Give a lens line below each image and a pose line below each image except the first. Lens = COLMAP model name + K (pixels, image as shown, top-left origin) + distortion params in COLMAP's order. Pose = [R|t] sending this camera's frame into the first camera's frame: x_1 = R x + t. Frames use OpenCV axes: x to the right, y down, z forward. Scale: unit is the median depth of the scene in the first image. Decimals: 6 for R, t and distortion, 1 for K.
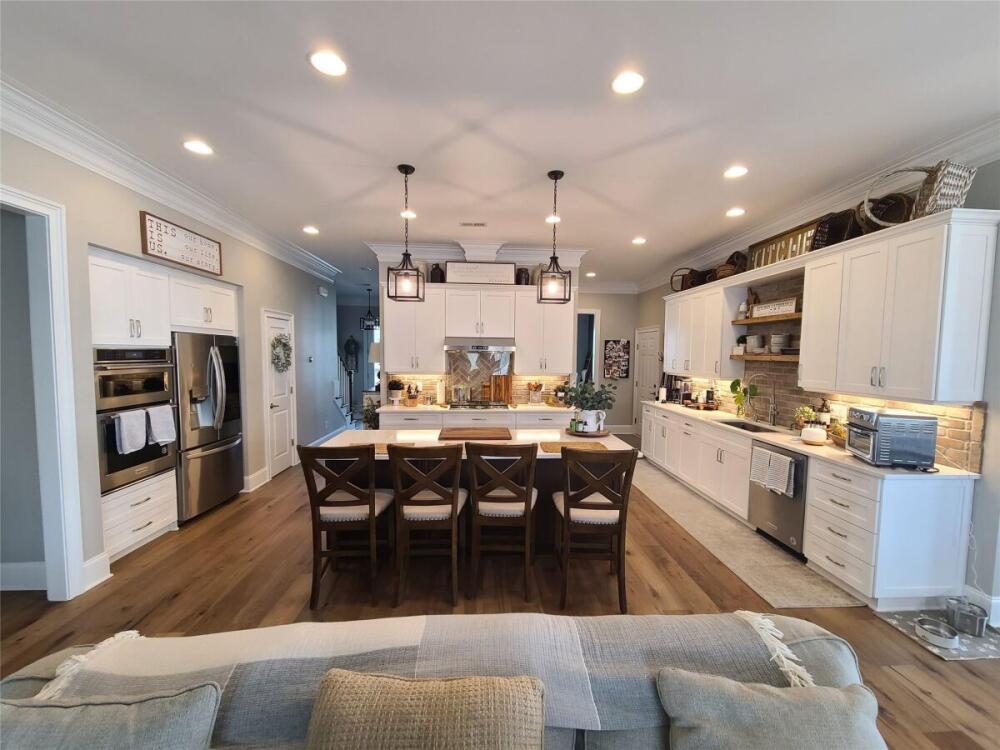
lens RADIAL K [[410.4, 0, 503.8], [0, 410.4, 380.9], [0, 0, 1]] dist [0.001791, -0.001426]
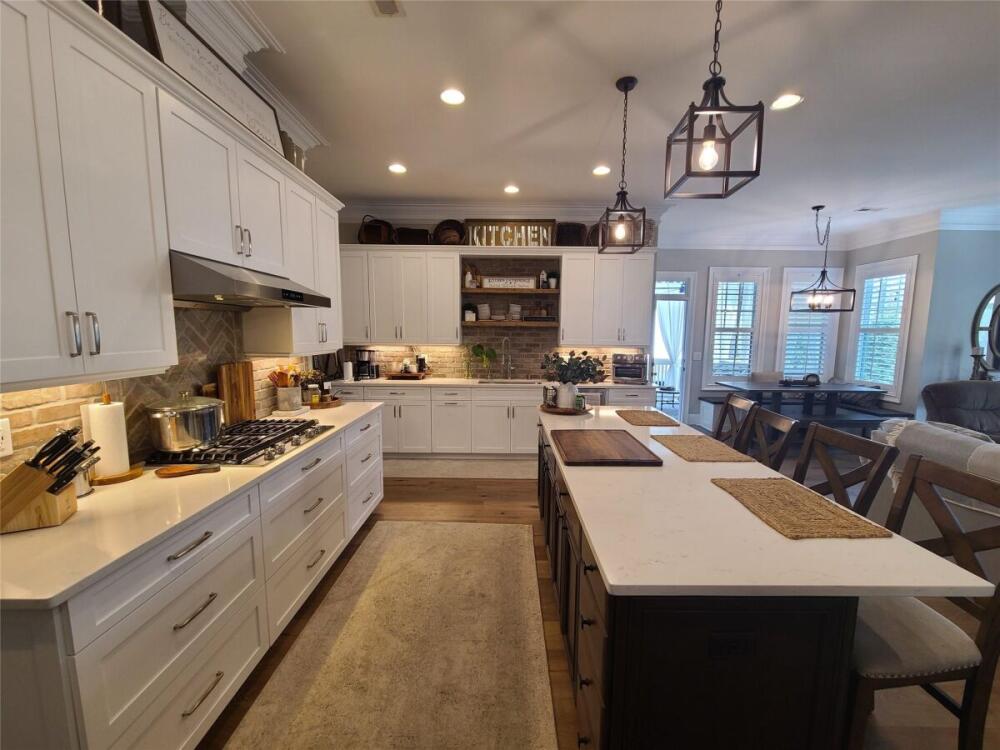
lens RADIAL K [[410.4, 0, 507.2], [0, 410.4, 381.3], [0, 0, 1]] dist [0.001791, -0.001426]
pose [[0.064248, -0.131529, 0.989228, -0.522843], [0.059098, 0.990038, 0.127799, -0.040325], [-0.996183, 0.050251, 0.071381, 0.857272]]
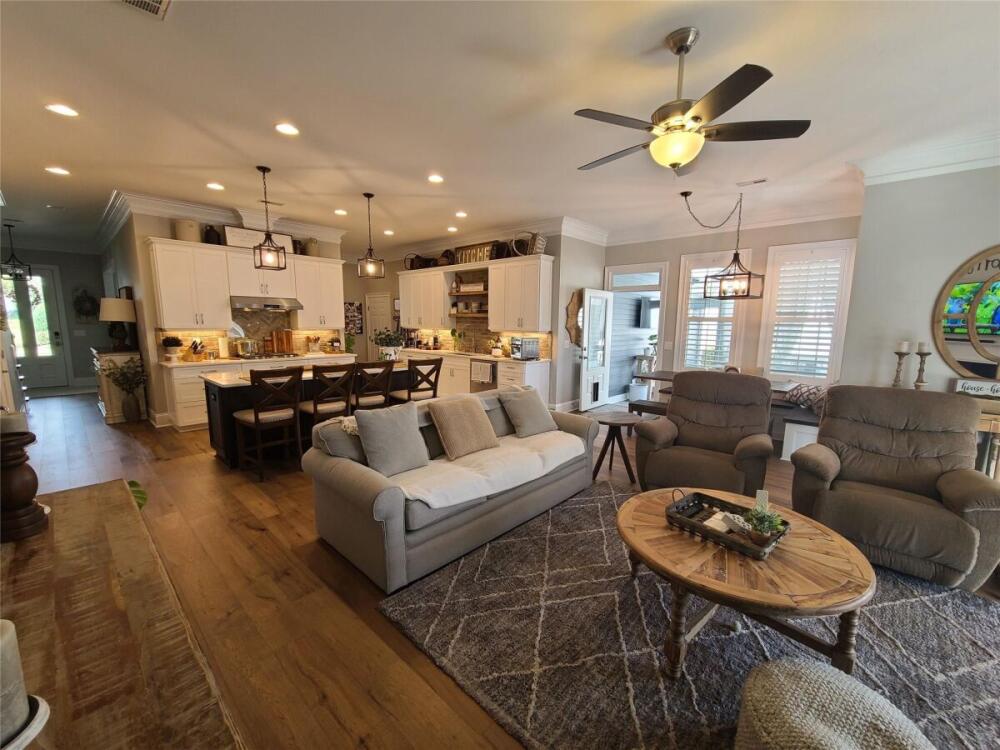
lens RADIAL K [[410.4, 0, 505.4], [0, 410.4, 375.6], [0, 0, 1]] dist [0.001791, -0.001426]
pose [[0.724006, -0.095254, 0.683185, -0.448675], [0.043538, 0.994755, 0.092555, 0.042253], [-0.688418, -0.037266, 0.724356, -0.368916]]
